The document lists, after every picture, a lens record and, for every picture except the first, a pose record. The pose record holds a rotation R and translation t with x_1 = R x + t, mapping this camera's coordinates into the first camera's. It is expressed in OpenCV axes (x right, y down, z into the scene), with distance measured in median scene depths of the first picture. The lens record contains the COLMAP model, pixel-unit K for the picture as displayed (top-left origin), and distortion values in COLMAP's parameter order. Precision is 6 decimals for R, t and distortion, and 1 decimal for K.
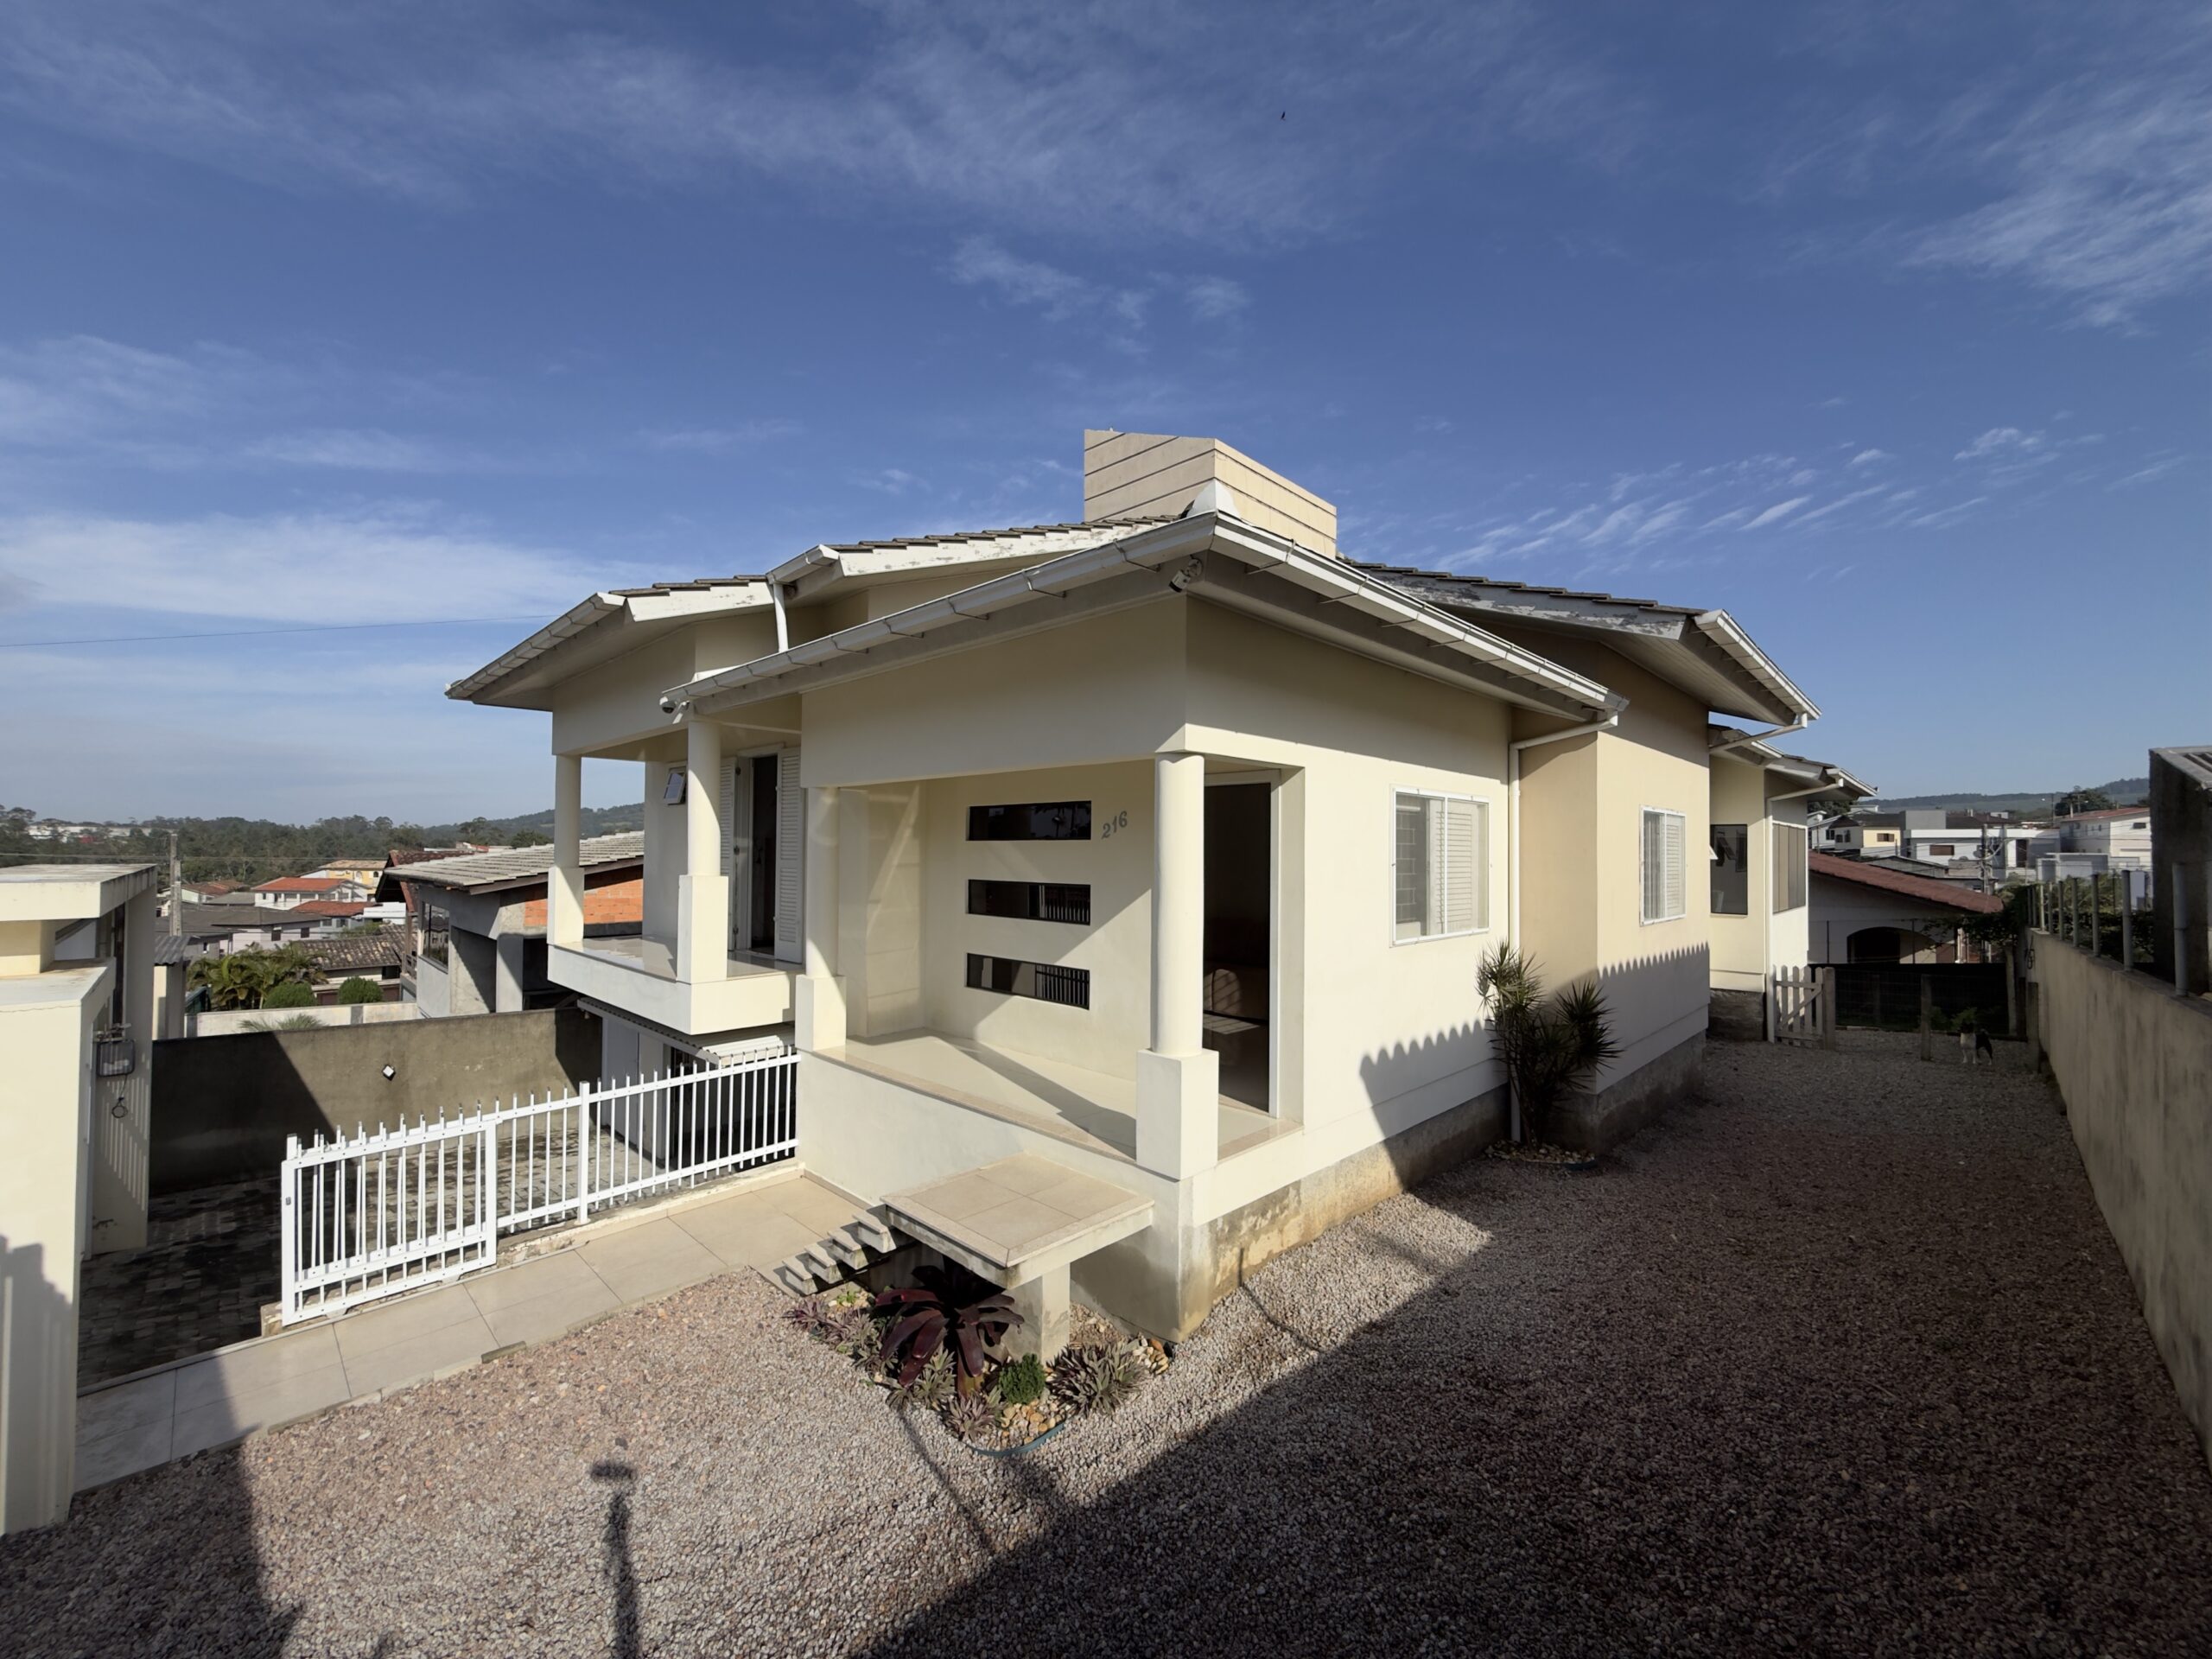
lens RADIAL K [[887.2, 0, 1108.3], [0, 887.2, 834.0], [0, 0, 1]] dist [0.001749, 0.000153]
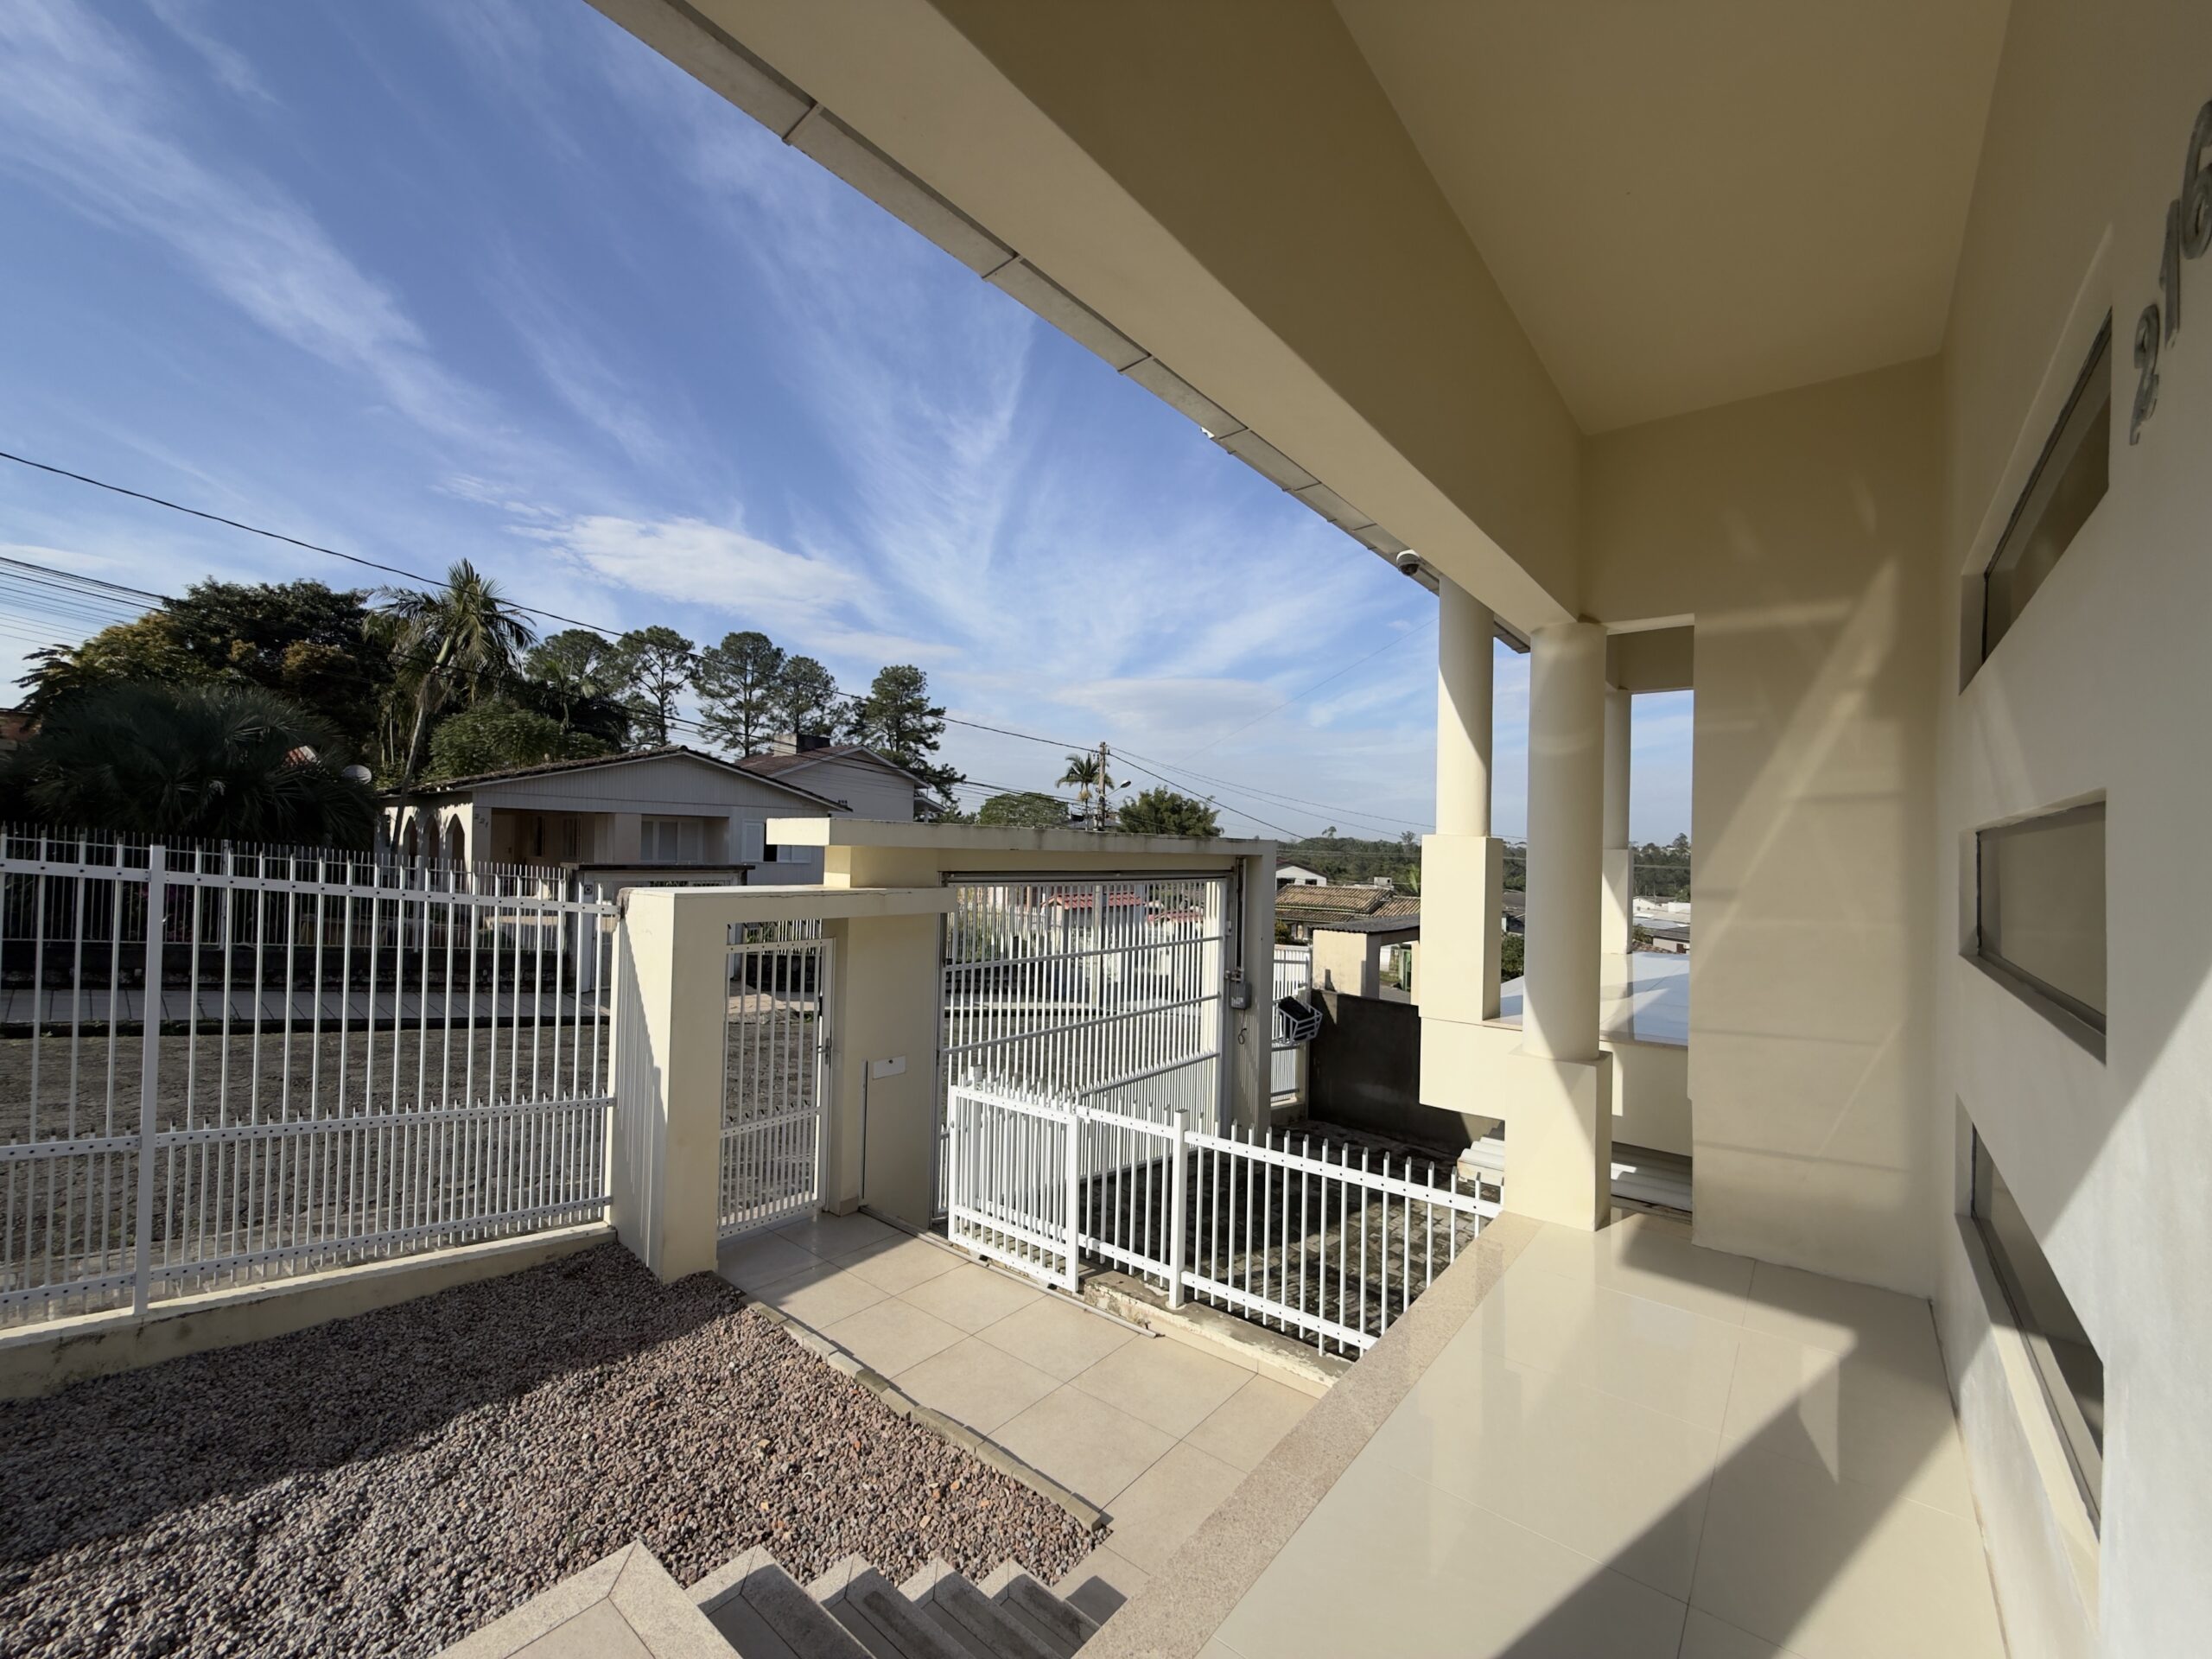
lens RADIAL K [[887.2, 0, 1107.3], [0, 887.2, 835.5], [0, 0, 1]] dist [0.001749, 0.000153]
pose [[0.083293, -0.024438, -0.996225, 0.108379], [-0.003292, 0.999687, -0.024798, 0.067640], [0.996520, 0.005345, 0.083187, 0.770450]]
